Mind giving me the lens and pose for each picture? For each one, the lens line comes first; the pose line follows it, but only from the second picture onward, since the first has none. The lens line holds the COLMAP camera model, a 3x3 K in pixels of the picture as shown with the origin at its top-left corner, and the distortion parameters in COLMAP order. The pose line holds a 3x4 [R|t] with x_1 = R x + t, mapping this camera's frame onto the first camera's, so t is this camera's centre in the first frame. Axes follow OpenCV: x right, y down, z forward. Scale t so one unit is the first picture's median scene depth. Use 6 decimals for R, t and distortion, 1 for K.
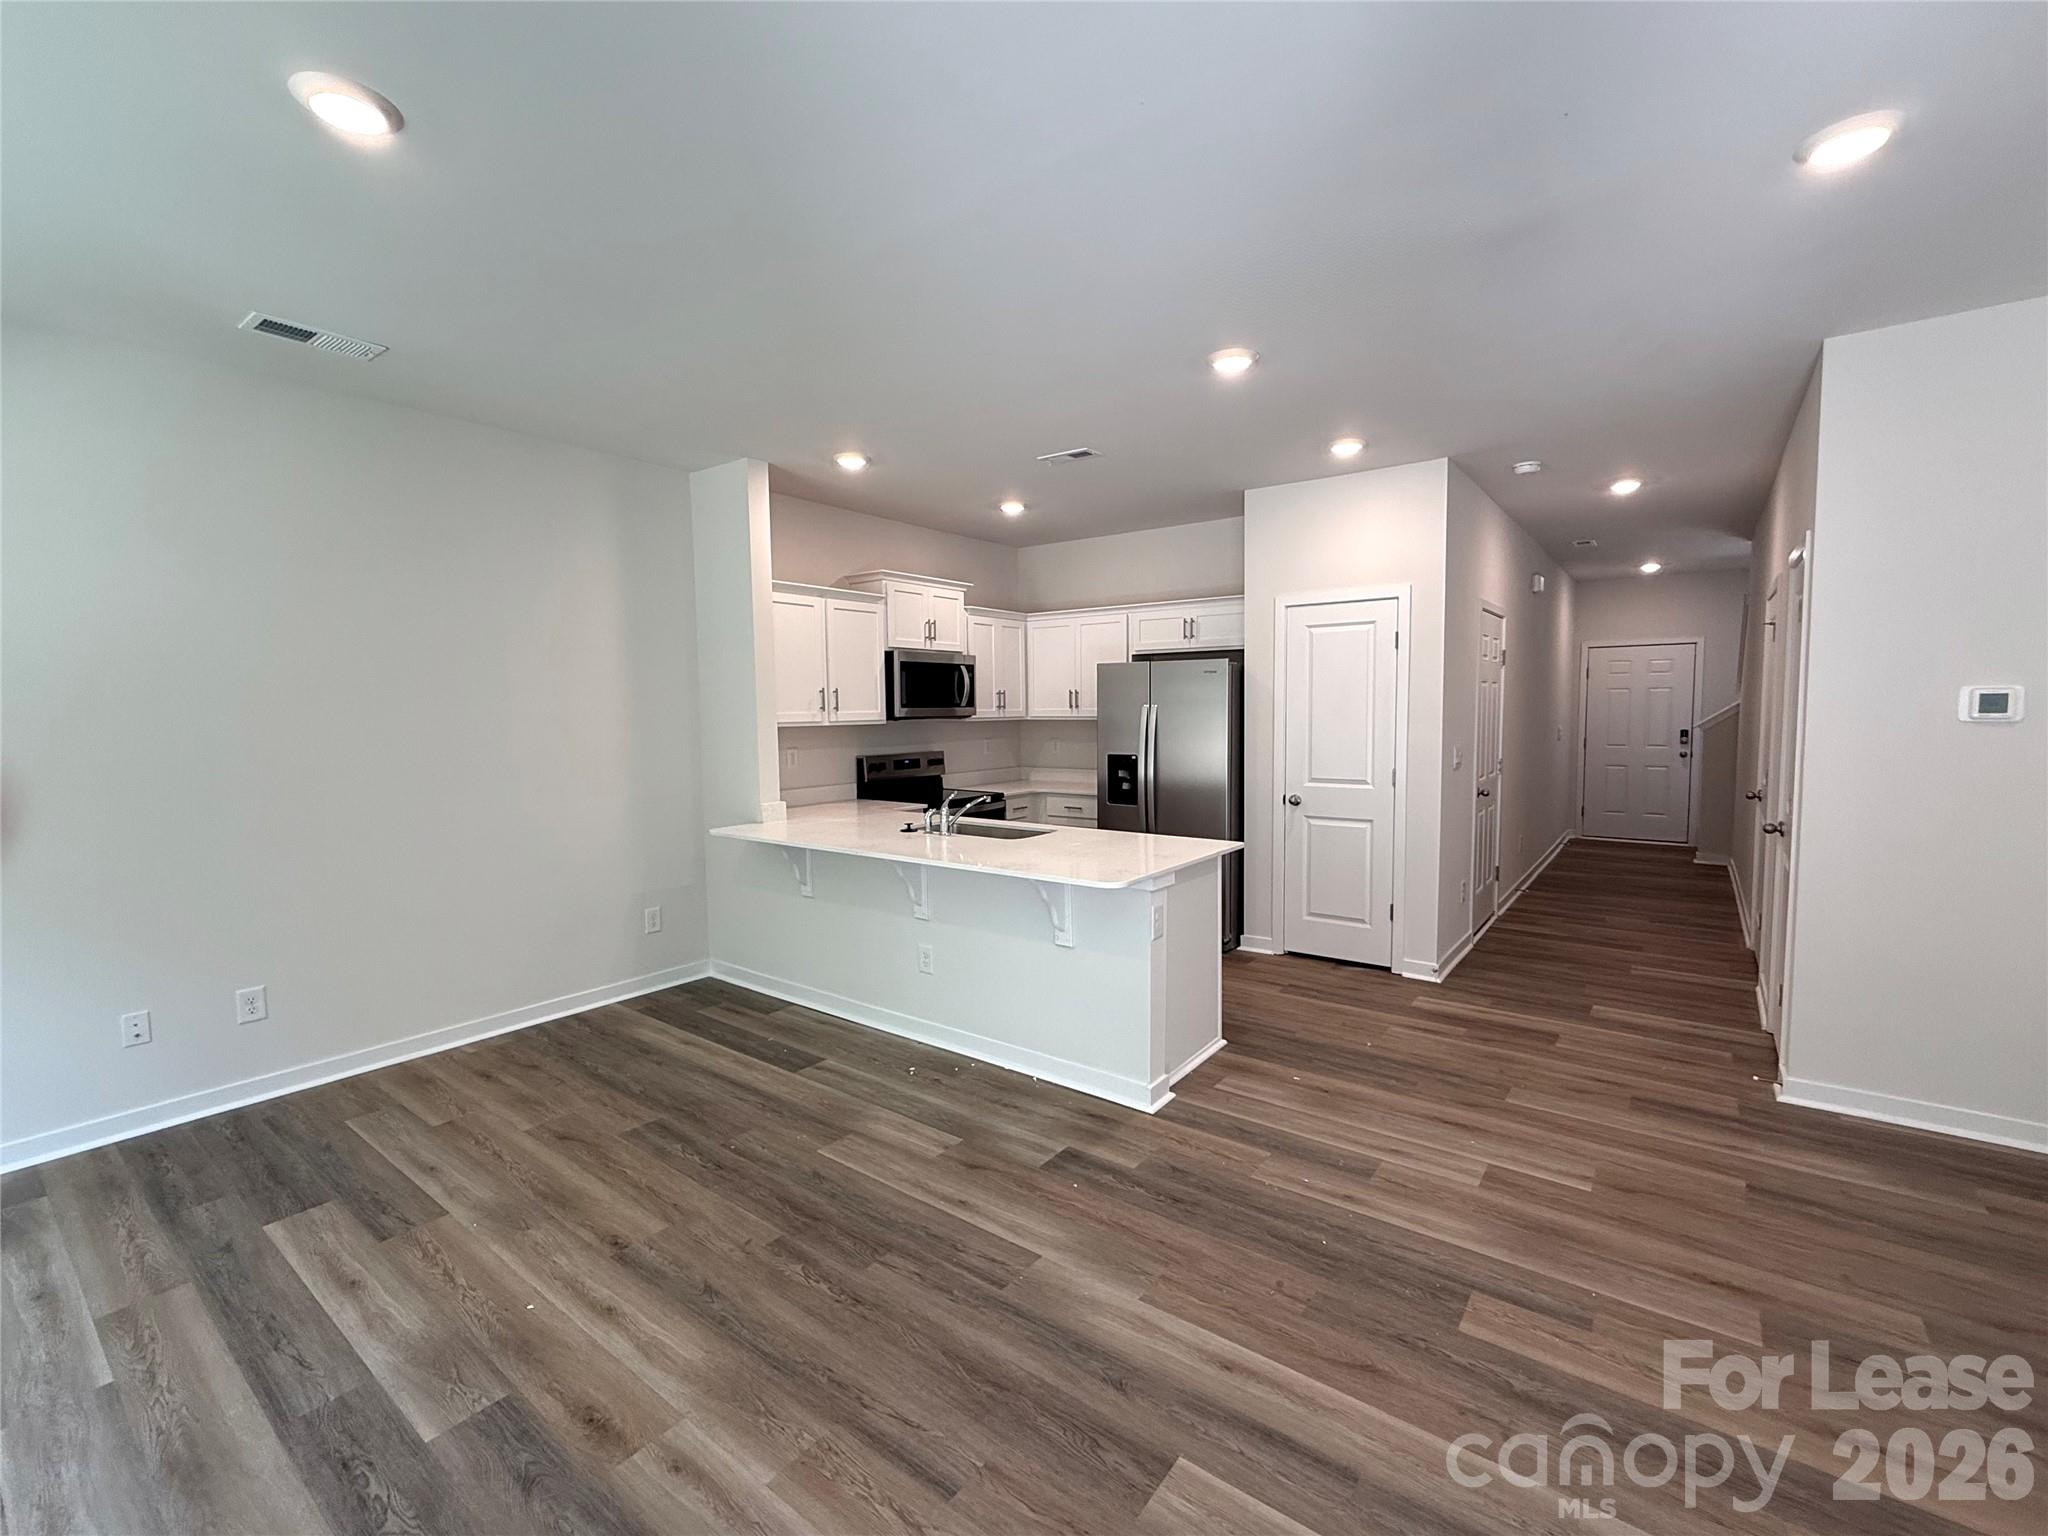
lens RADIAL K [[884.1, 0, 1029.2], [0, 884.1, 768.4], [0, 0, 1]] dist [0.001901, -0.000599]
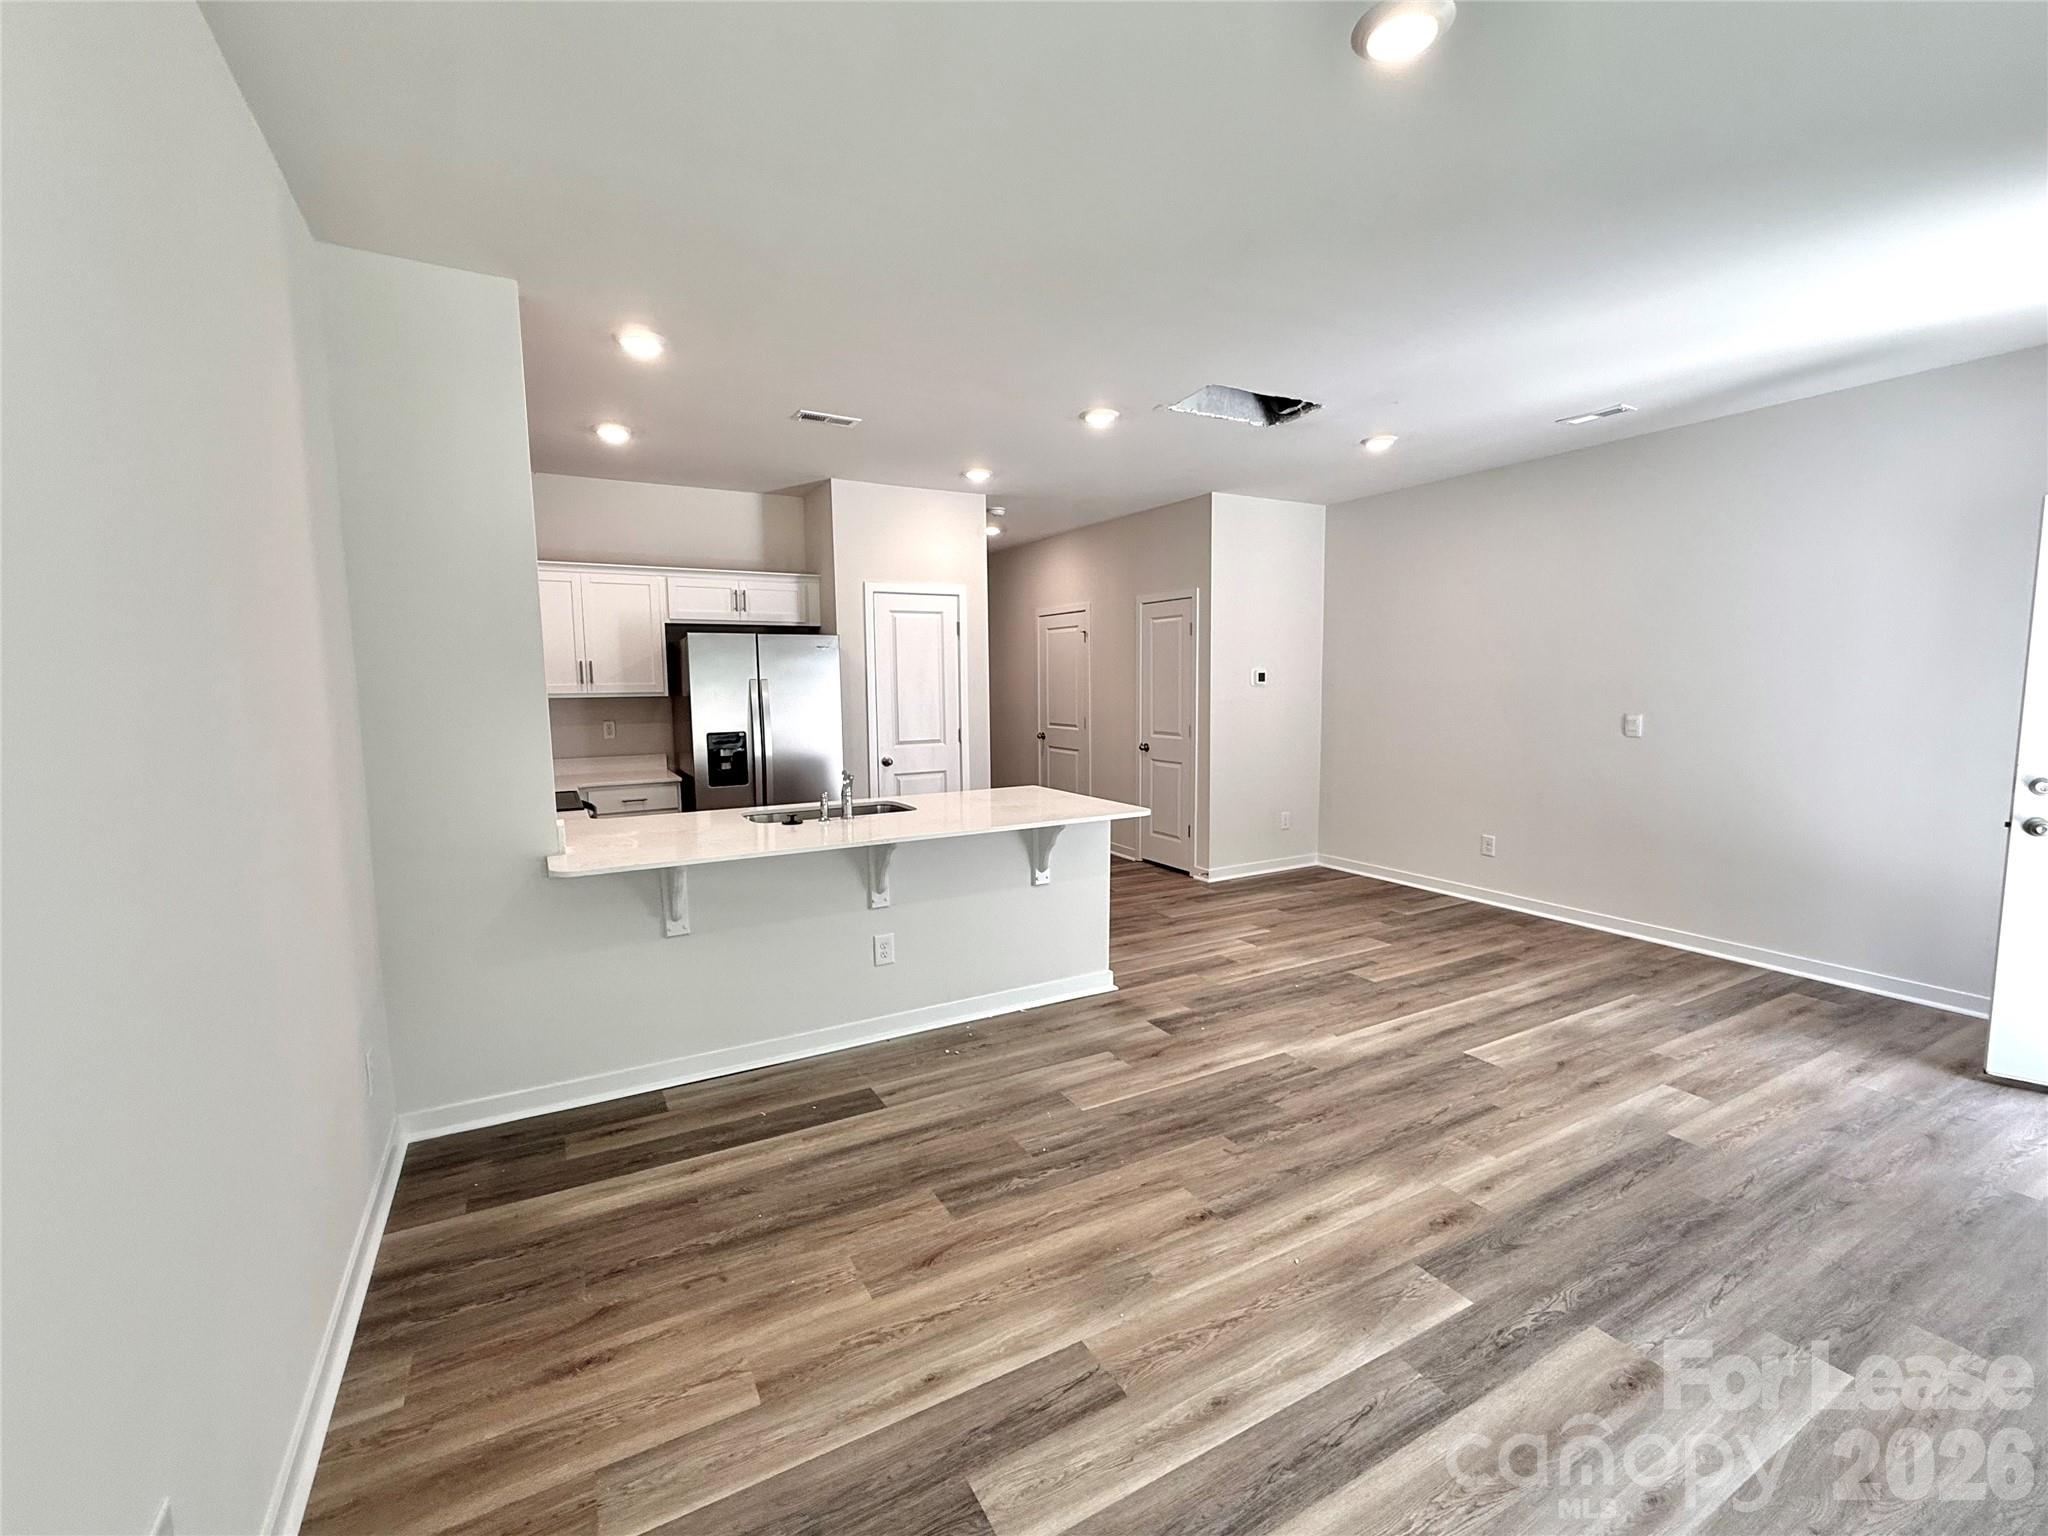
lens RADIAL K [[884.1, 0, 1022.4], [0, 884.1, 767.8], [0, 0, 1]] dist [0.001901, -0.000599]
pose [[0.395140, -0.087001, 0.914492, -1.215483], [0.068265, 0.995533, 0.065215, -0.034346], [-0.916081, 0.036659, 0.399314, 0.667979]]
